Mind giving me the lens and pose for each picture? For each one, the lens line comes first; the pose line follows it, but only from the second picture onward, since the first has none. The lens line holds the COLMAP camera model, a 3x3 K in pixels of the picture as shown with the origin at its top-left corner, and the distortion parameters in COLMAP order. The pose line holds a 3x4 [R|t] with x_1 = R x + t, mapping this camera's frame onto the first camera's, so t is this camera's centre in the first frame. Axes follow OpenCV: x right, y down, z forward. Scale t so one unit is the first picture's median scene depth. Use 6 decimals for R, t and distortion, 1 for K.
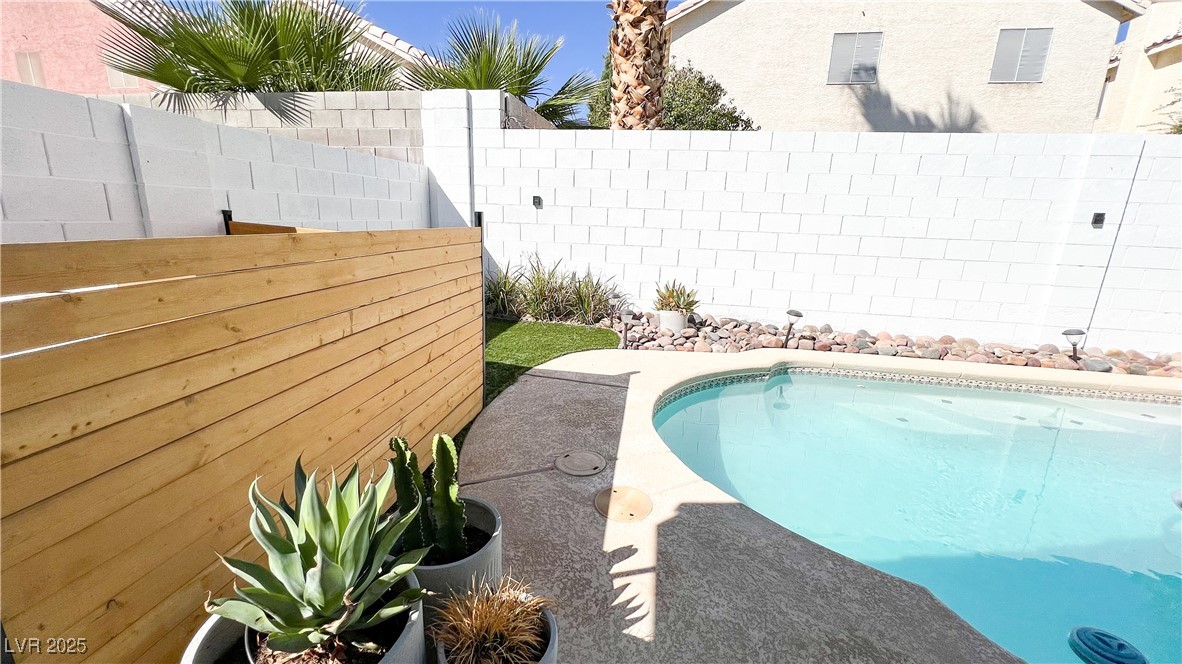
lens RADIAL K [[474.8, 0, 591.0], [0, 474.8, 332.0], [0, 0, 1]] dist [-0.002554, -0.000199]
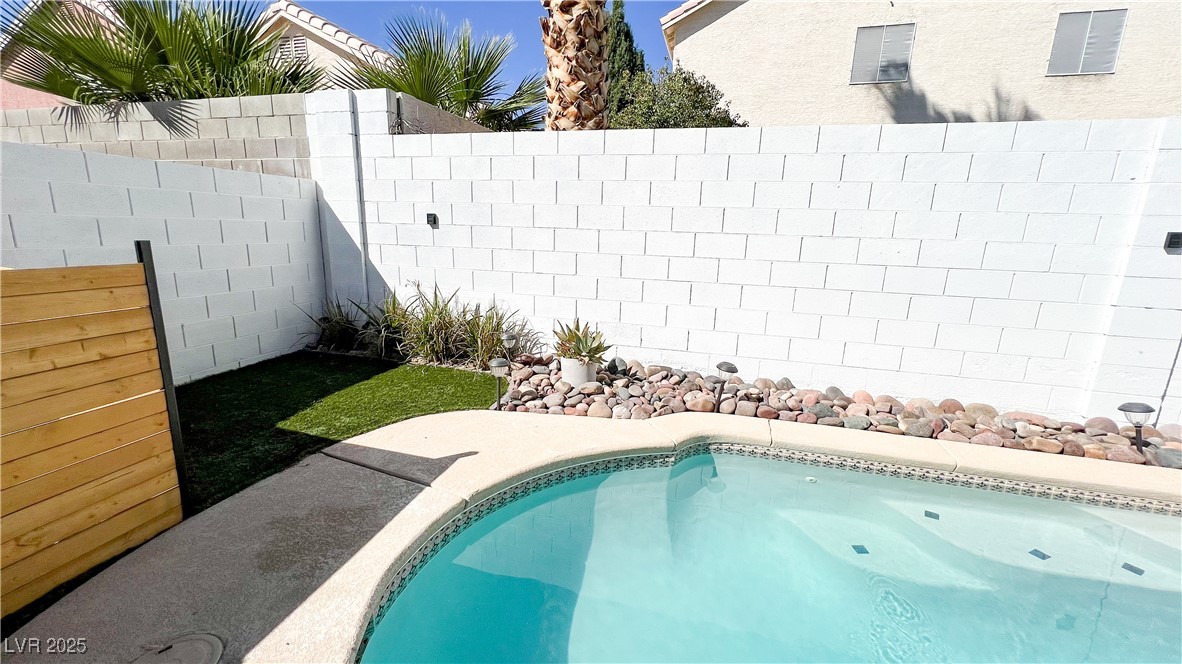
lens RADIAL K [[474.8, 0, 591.0], [0, 474.8, 332.0], [0, 0, 1]] dist [-0.002554, -0.000199]
pose [[0.995697, 0.015119, -0.091427, 0.236588], [-0.017747, 0.999450, -0.027997, -0.058489], [0.090953, 0.029499, 0.995418, 0.196966]]
